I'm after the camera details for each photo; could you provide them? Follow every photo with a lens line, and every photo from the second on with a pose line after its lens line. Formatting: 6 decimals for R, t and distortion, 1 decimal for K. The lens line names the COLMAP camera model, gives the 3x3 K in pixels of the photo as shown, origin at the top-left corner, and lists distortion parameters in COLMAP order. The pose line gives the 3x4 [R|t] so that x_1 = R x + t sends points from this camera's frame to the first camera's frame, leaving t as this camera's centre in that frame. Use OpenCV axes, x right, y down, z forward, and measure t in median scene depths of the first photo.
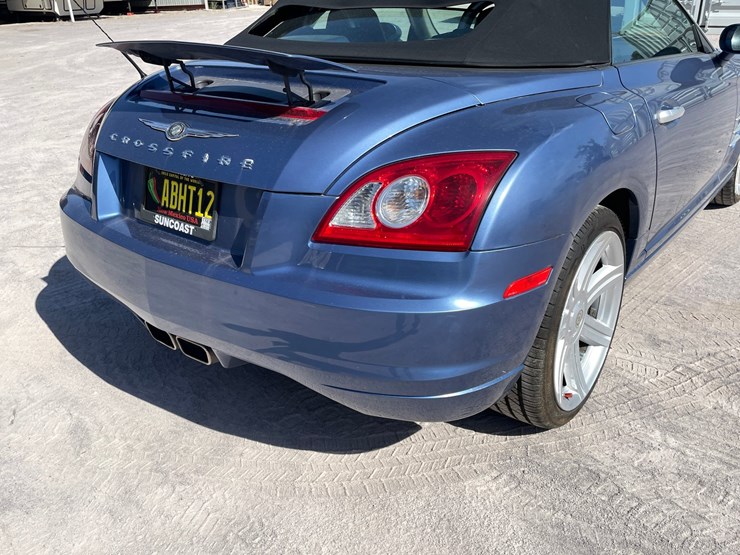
lens RADIAL K [[615.4, 0, 361.8], [0, 615.4, 276.8], [0, 0, 1]] dist [0.087328, -0.112404]
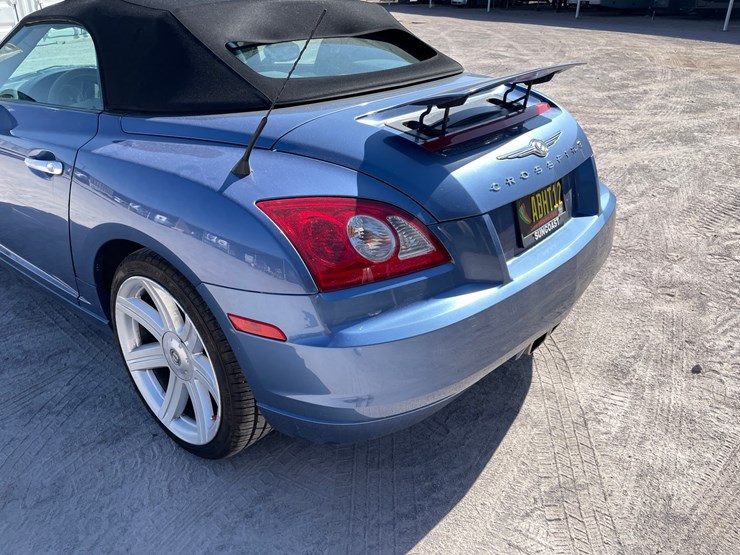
lens RADIAL K [[563.2, 0, 368.5], [0, 563.2, 264.8], [0, 0, 1]] dist [0.083538, -0.113939]
pose [[0.019719, -0.406359, 0.913501, -1.263396], [0.421656, 0.831828, 0.360926, -0.531743], [-0.906541, 0.378066, 0.187747, 1.111164]]
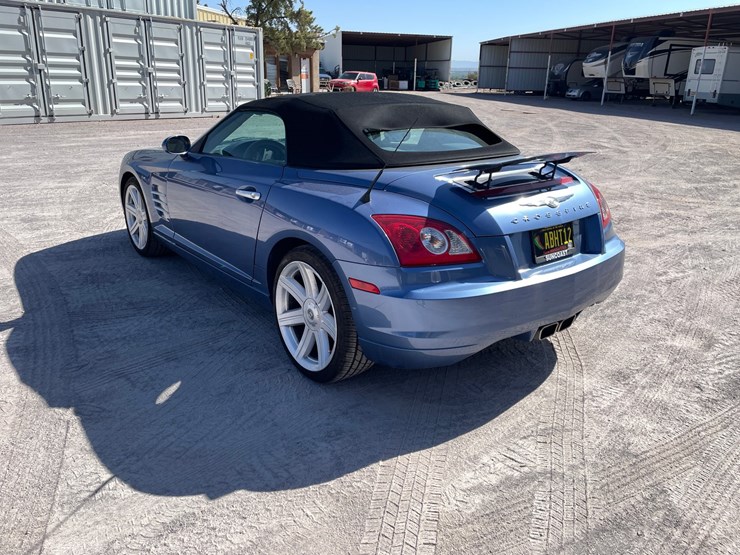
lens RADIAL K [[559.2, 0, 374.8], [0, 559.2, 266.0], [0, 0, 1]] dist [0.088689, -0.113951]
pose [[0.205019, -0.275615, 0.939150, -1.846255], [0.381085, 0.906292, 0.182780, -0.524690], [-0.901522, 0.320423, 0.290840, 0.996189]]
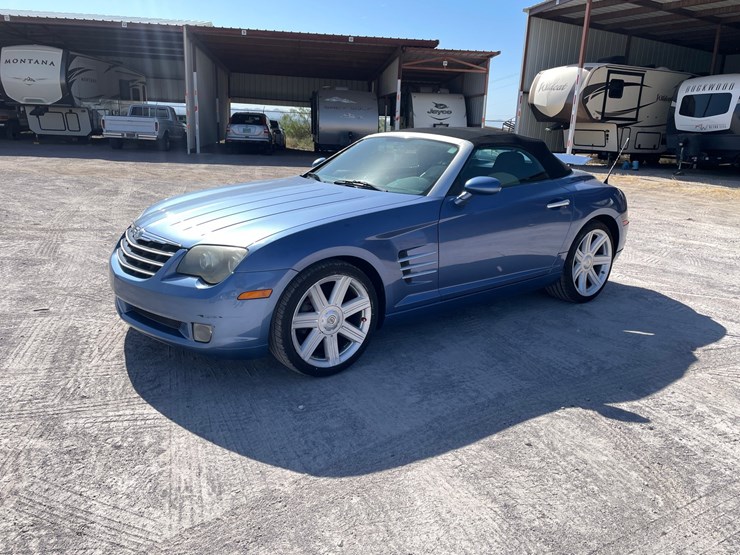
lens RADIAL K [[559.2, 0, 374.8], [0, 559.2, 266.0], [0, 0, 1]] dist [0.088689, -0.113951]
pose [[-0.973358, -0.058454, 0.221714, -0.016111], [0.092348, 0.785124, 0.612416, -1.888438], [-0.209871, 0.616575, -0.758808, 3.926570]]
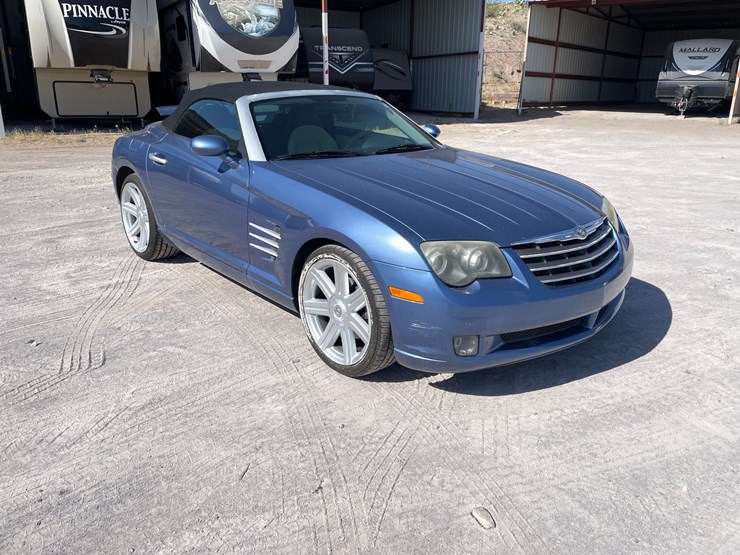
lens RADIAL K [[559.2, 0, 374.8], [0, 559.2, 266.0], [0, 0, 1]] dist [0.088689, -0.113951]
pose [[-0.162728, 0.331458, -0.929331, 2.698441], [-0.421461, 0.828282, 0.369216, -1.157063], [0.892127, 0.451758, 0.004912, 2.149132]]
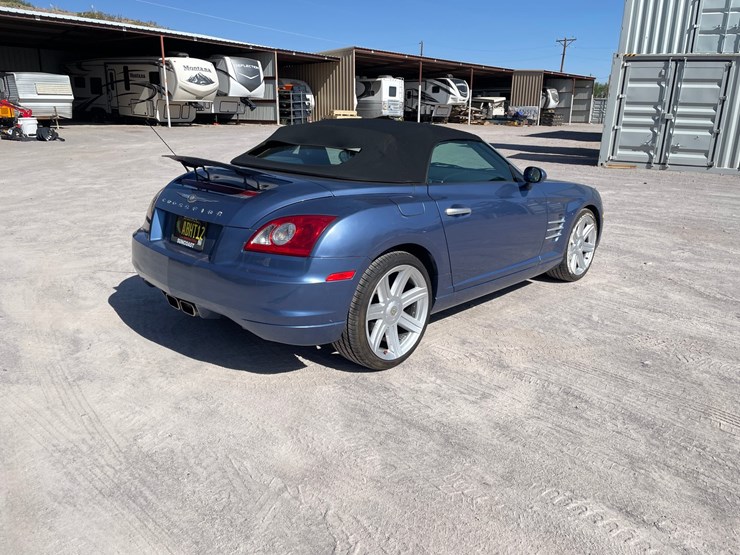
lens RADIAL K [[559.2, 0, 374.8], [0, 559.2, 266.0], [0, 0, 1]] dist [0.088689, -0.113951]
pose [[0.995834, 0.074599, -0.052440, 0.405875], [-0.082271, 0.983043, -0.163886, 0.235955], [0.039325, 0.167518, 0.985084, -0.759391]]
